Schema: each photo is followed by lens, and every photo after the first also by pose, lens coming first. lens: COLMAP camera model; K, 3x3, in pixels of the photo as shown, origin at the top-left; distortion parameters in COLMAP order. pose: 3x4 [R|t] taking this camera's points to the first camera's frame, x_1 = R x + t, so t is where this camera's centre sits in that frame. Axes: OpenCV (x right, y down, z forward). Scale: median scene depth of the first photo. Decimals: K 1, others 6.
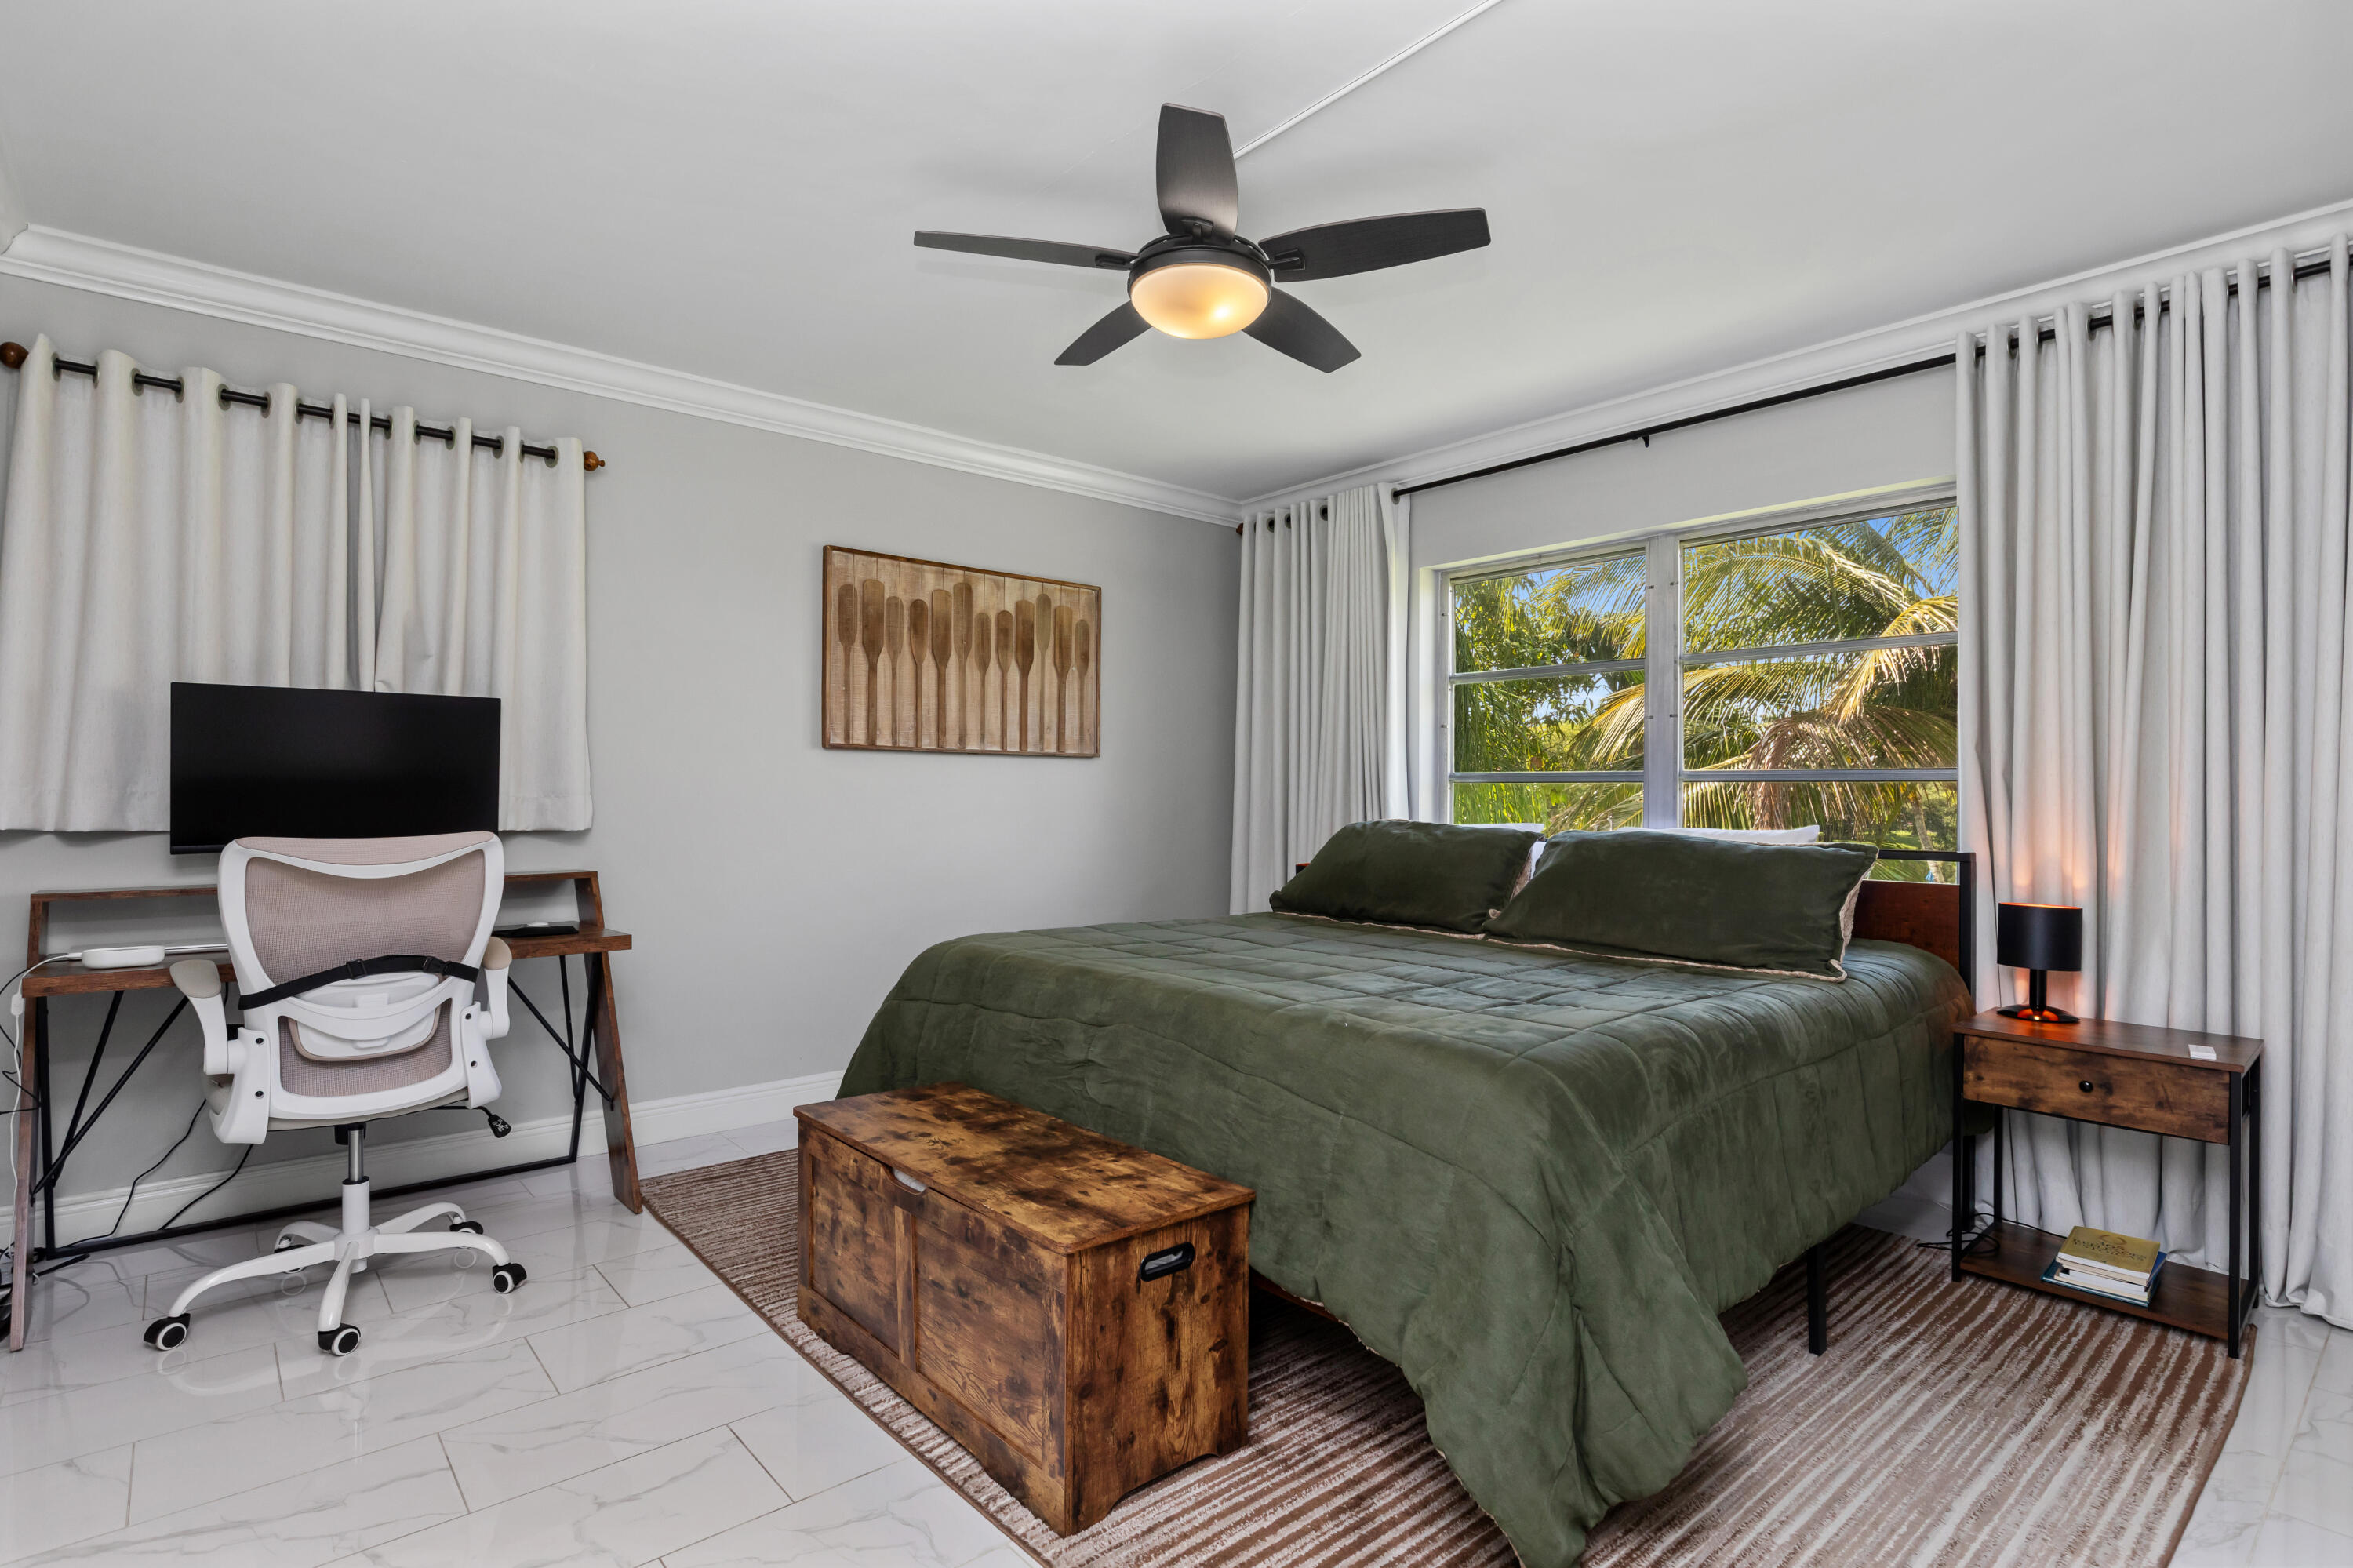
lens RADIAL K [[1159.6, 0, 1174.5], [0, 1159.6, 773.7], [0, 0, 1]] dist [-0.002976, -0.000549]
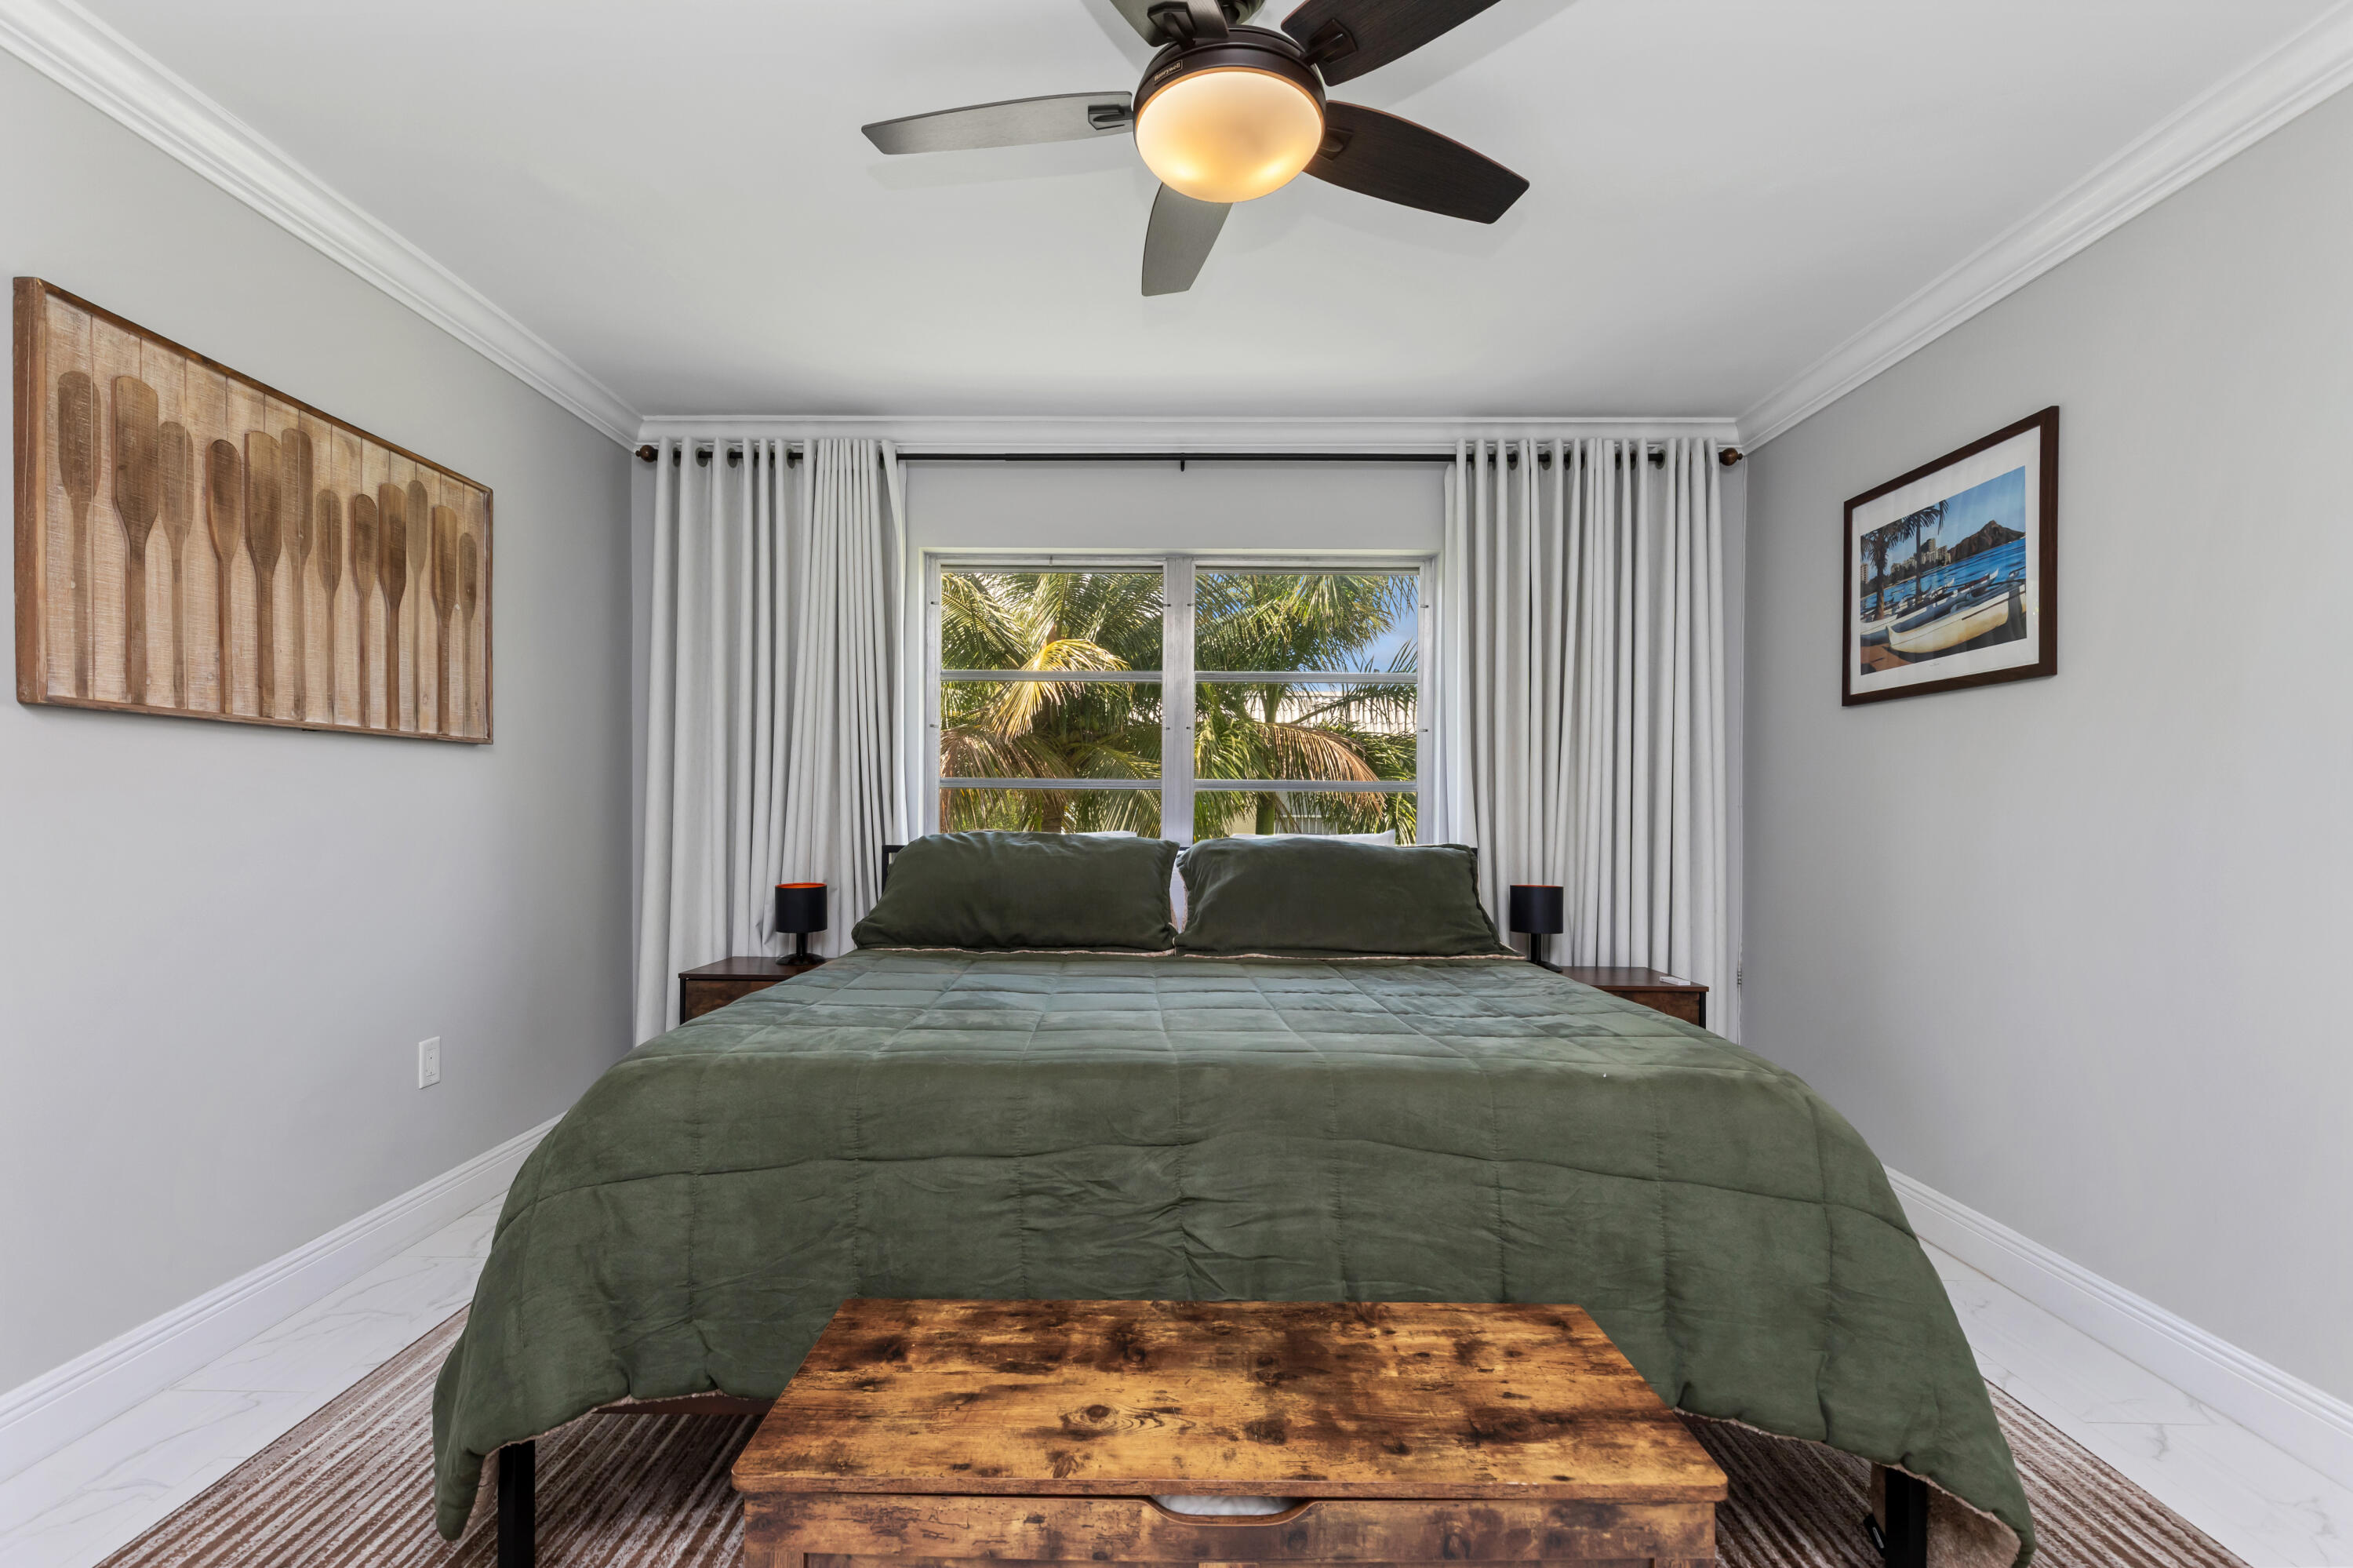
lens RADIAL K [[1064.5, 0, 1175.5], [0, 1064.5, 814.7], [0, 0, 1]] dist [0.000874, -0.000058]
pose [[0.661046, -0.009523, 0.750285, -0.317462], [-0.017720, 0.999442, 0.028299, 0.002580], [-0.750136, -0.032002, 0.660509, 0.350158]]
